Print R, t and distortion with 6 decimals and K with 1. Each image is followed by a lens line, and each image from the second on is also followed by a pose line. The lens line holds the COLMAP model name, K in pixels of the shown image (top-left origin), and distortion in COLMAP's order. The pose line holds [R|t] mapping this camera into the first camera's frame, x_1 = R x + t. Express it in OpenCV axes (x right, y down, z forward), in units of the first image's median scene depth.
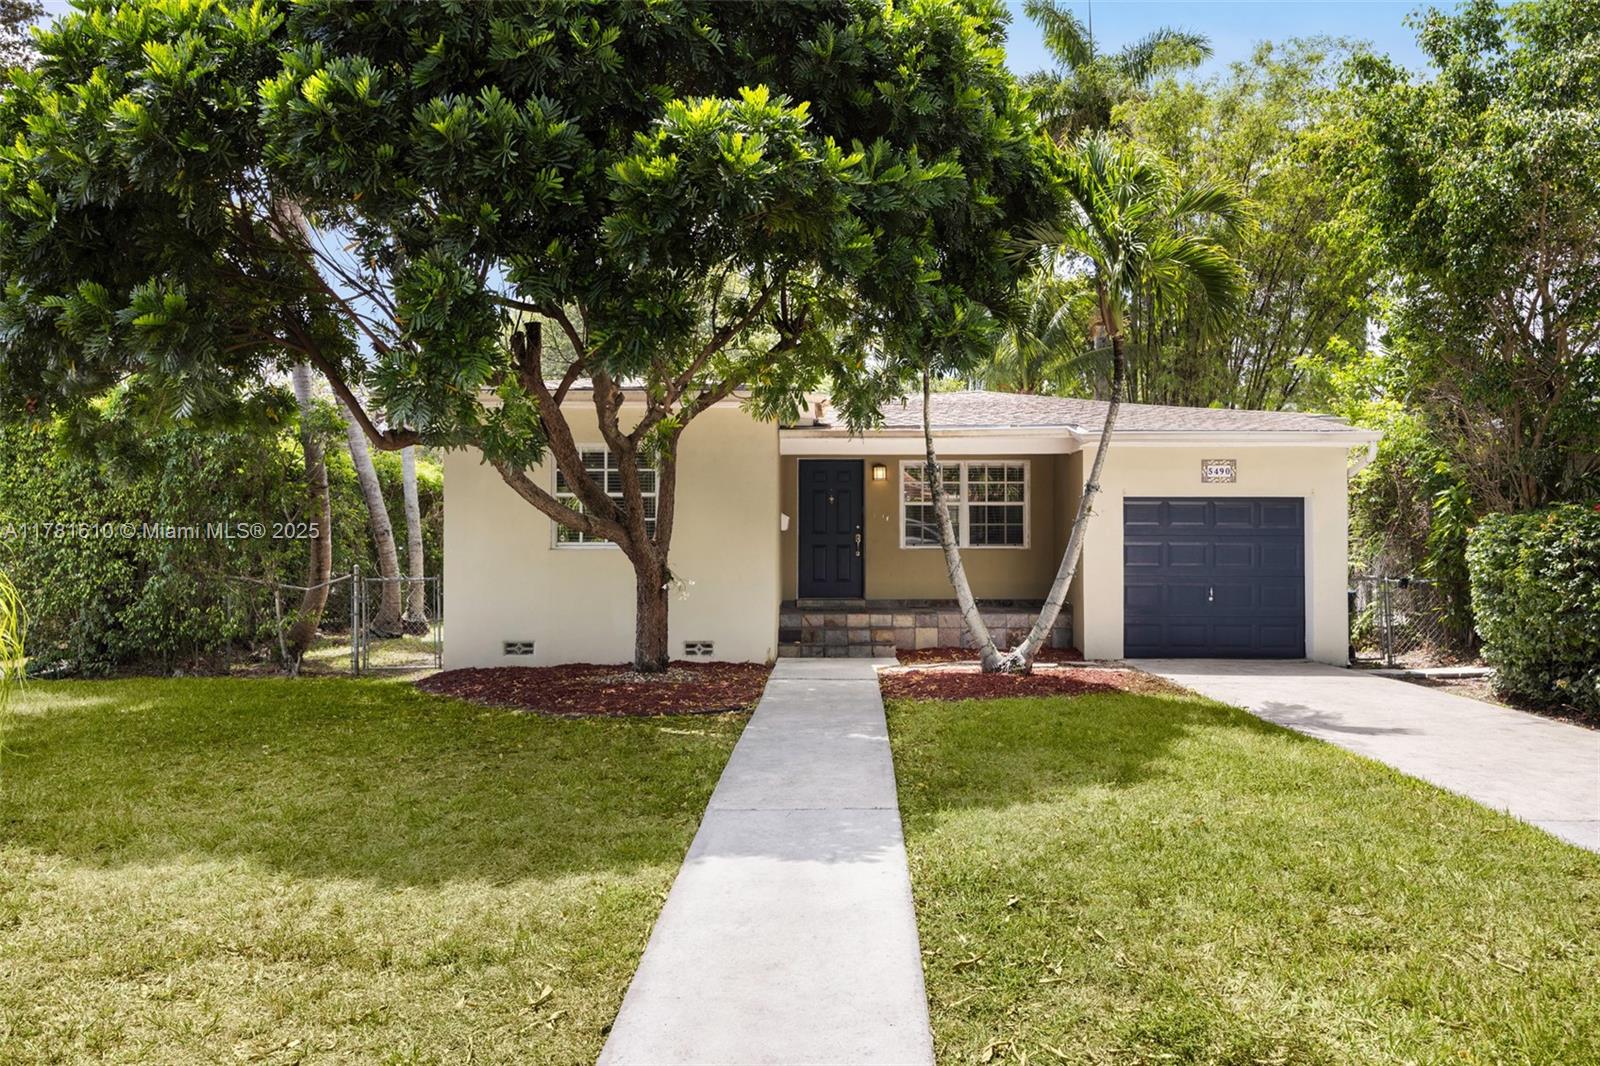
lens RADIAL K [[1134.3, 0, 801.8], [0, 1134.3, 534.6], [0, 0, 1]] dist [-0.001687, -0.000350]
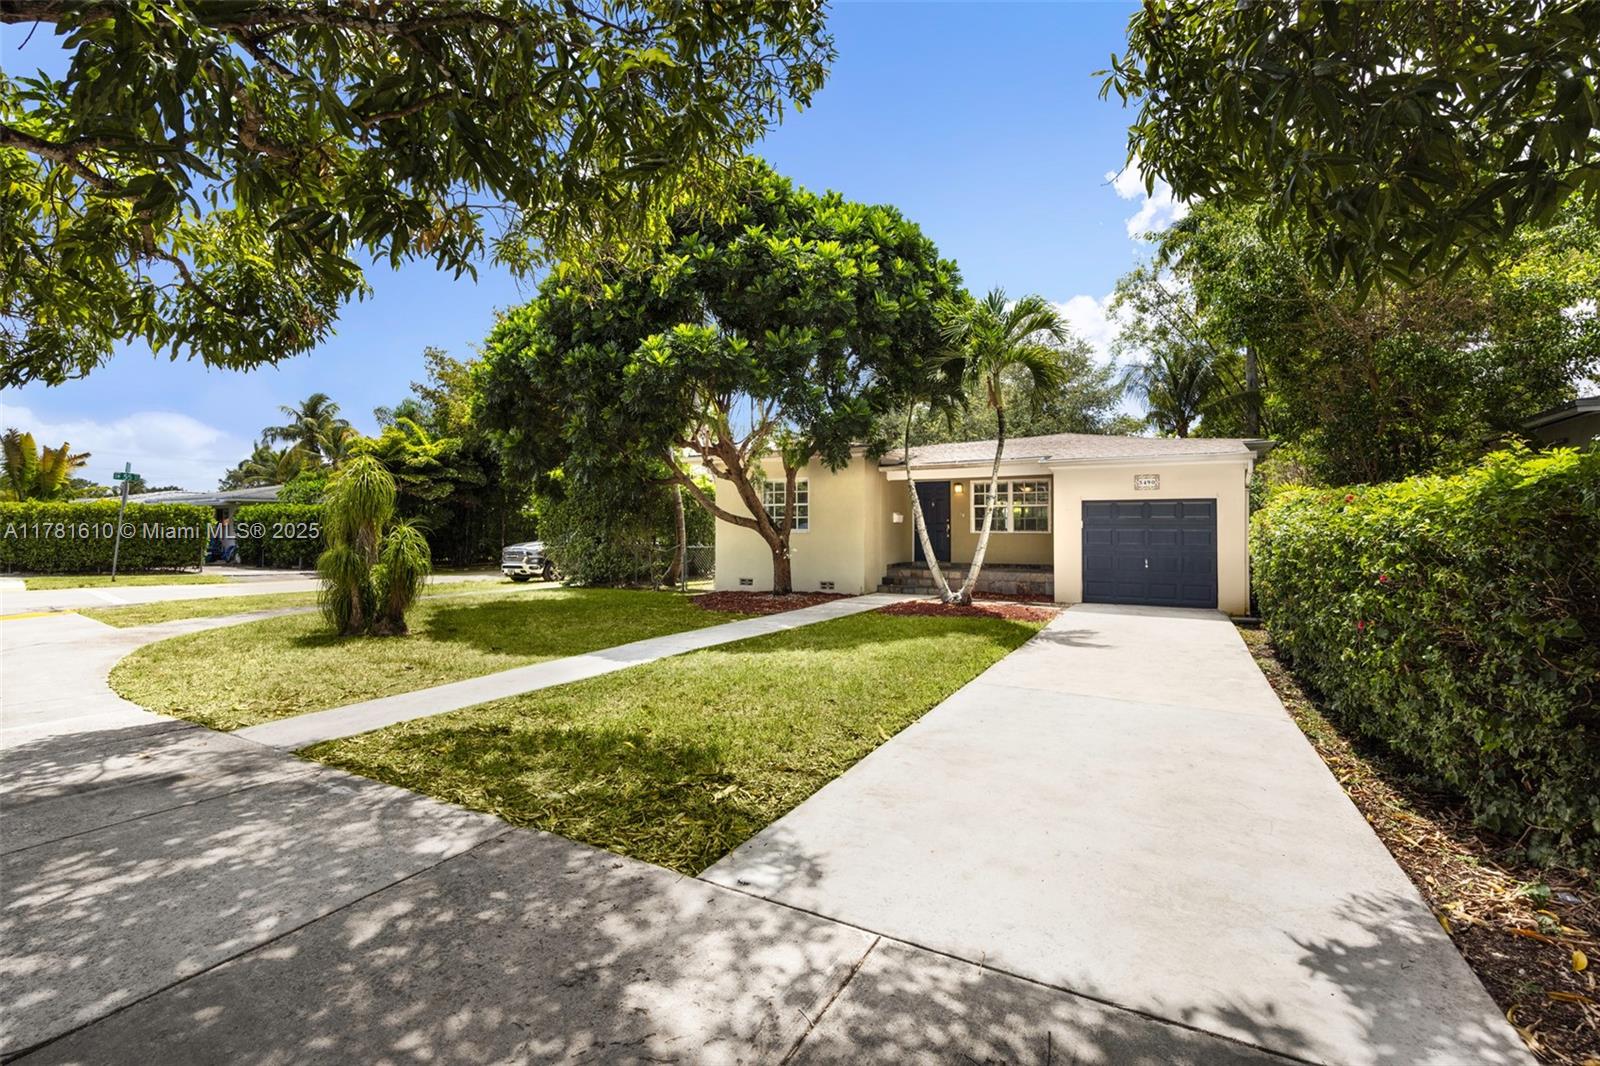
lens RADIAL K [[707.3, 0, 799.2], [0, 707.3, 527.5], [0, 0, 1]] dist [0.000658, 0.000039]
pose [[0.881389, -0.000680, -0.472390, 0.404978], [0.003562, 0.999980, 0.005207, -0.002401], [0.472377, -0.006272, 0.881374, -0.057786]]
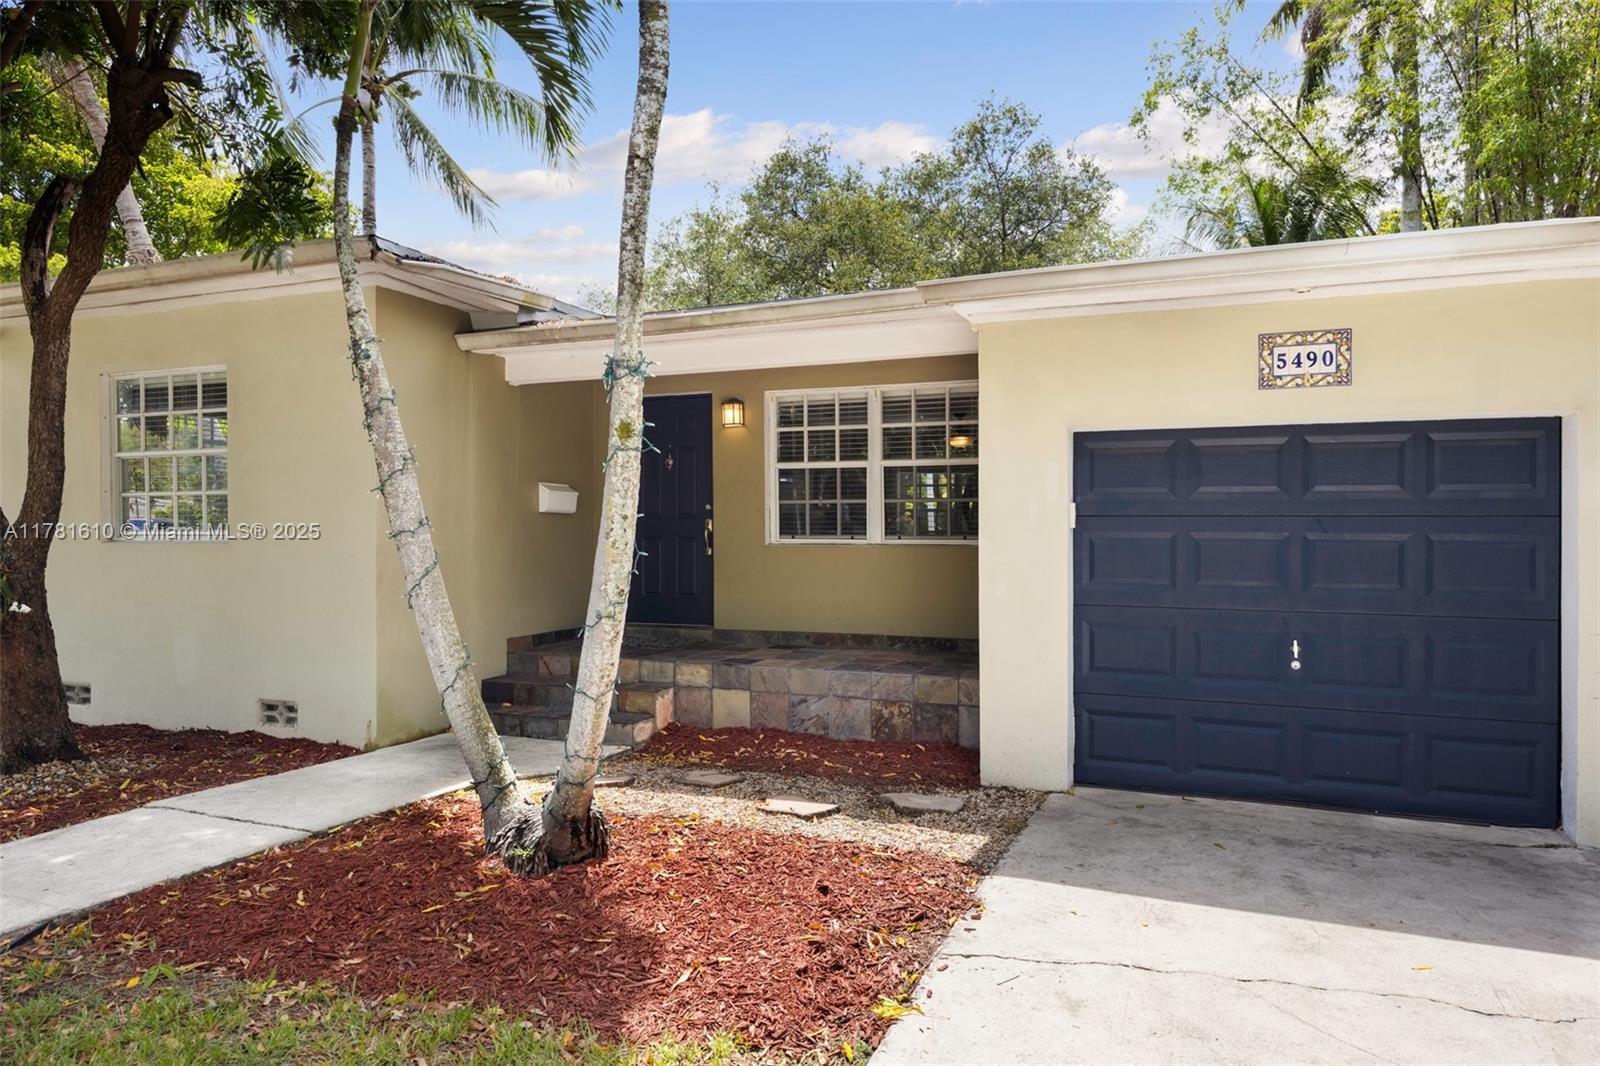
lens RADIAL K [[1035.8, 0, 796.1], [0, 1035.8, 541.6], [0, 0, 1]] dist [0.000603, -0.001067]
pose [[0.925338, 0.004319, -0.379119, 0.339815], [0.000402, 0.999923, 0.012372, 0.005522], [0.379143, -0.011600, 0.925265, 0.579502]]
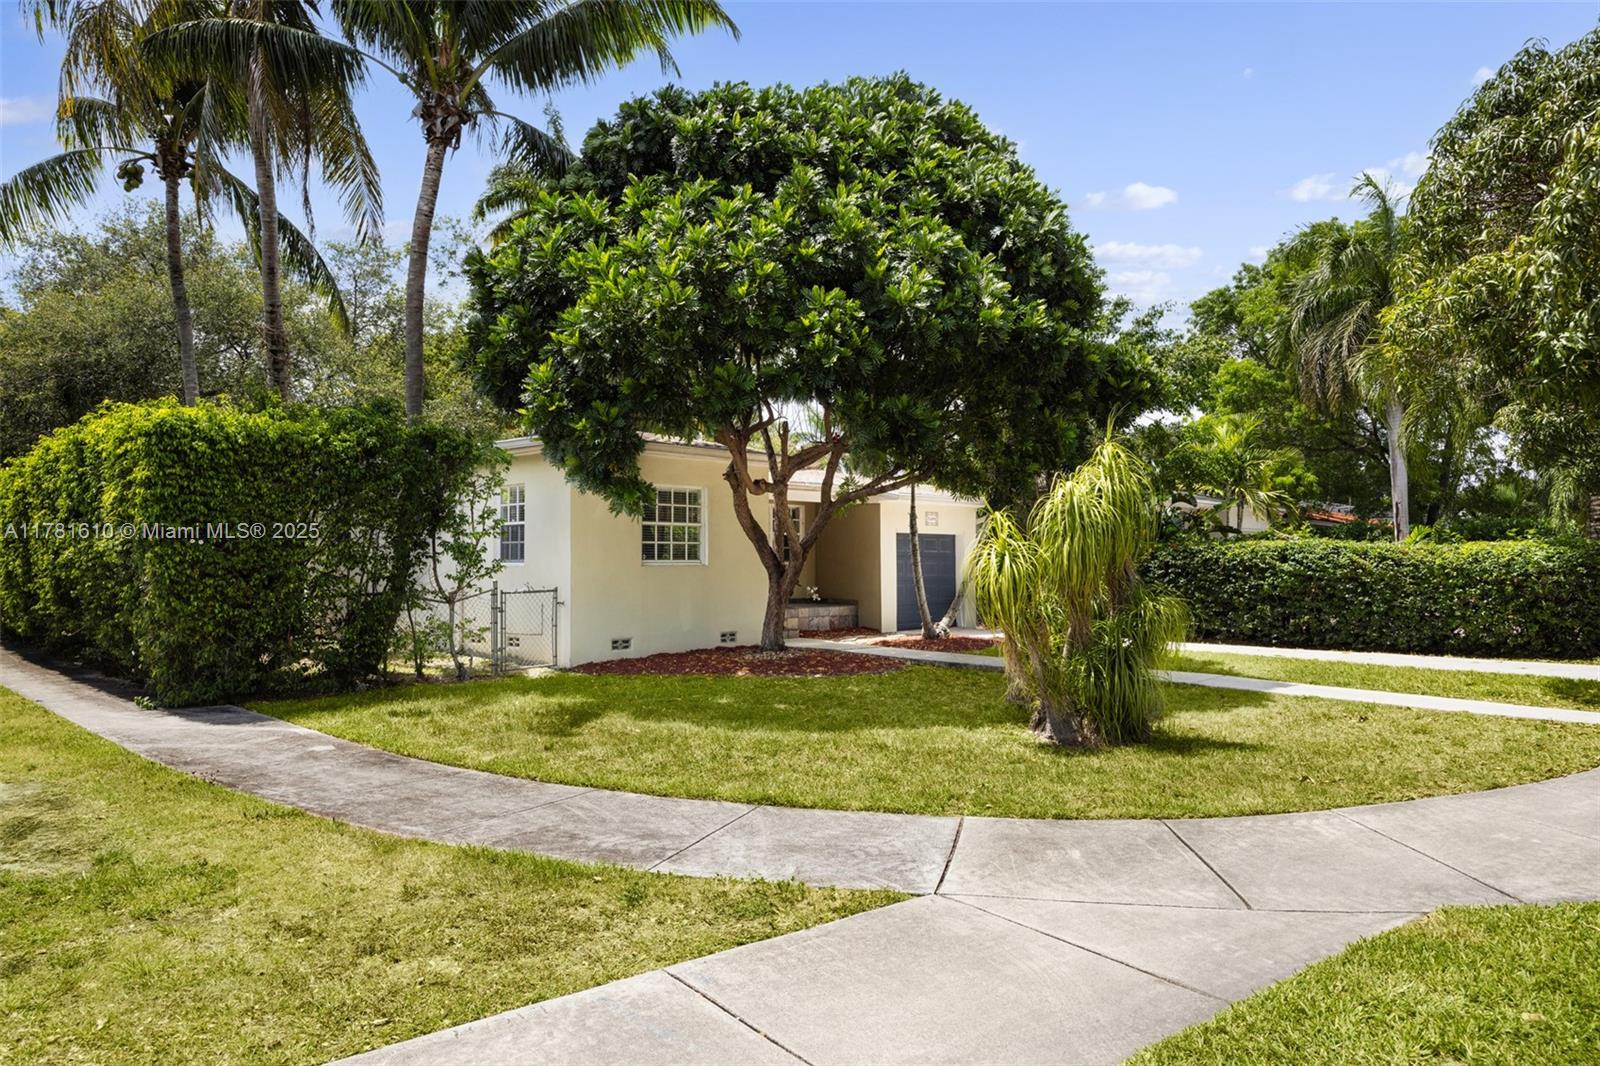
lens RADIAL K [[1035.8, 0, 801.0], [0, 1035.8, 537.5], [0, 0, 1]] dist [0.000603, -0.001067]
pose [[0.709510, 0.014805, 0.704539, -0.880028], [-0.008886, 0.999888, -0.012063, -0.006592], [-0.704639, 0.002299, 0.709562, 0.034722]]
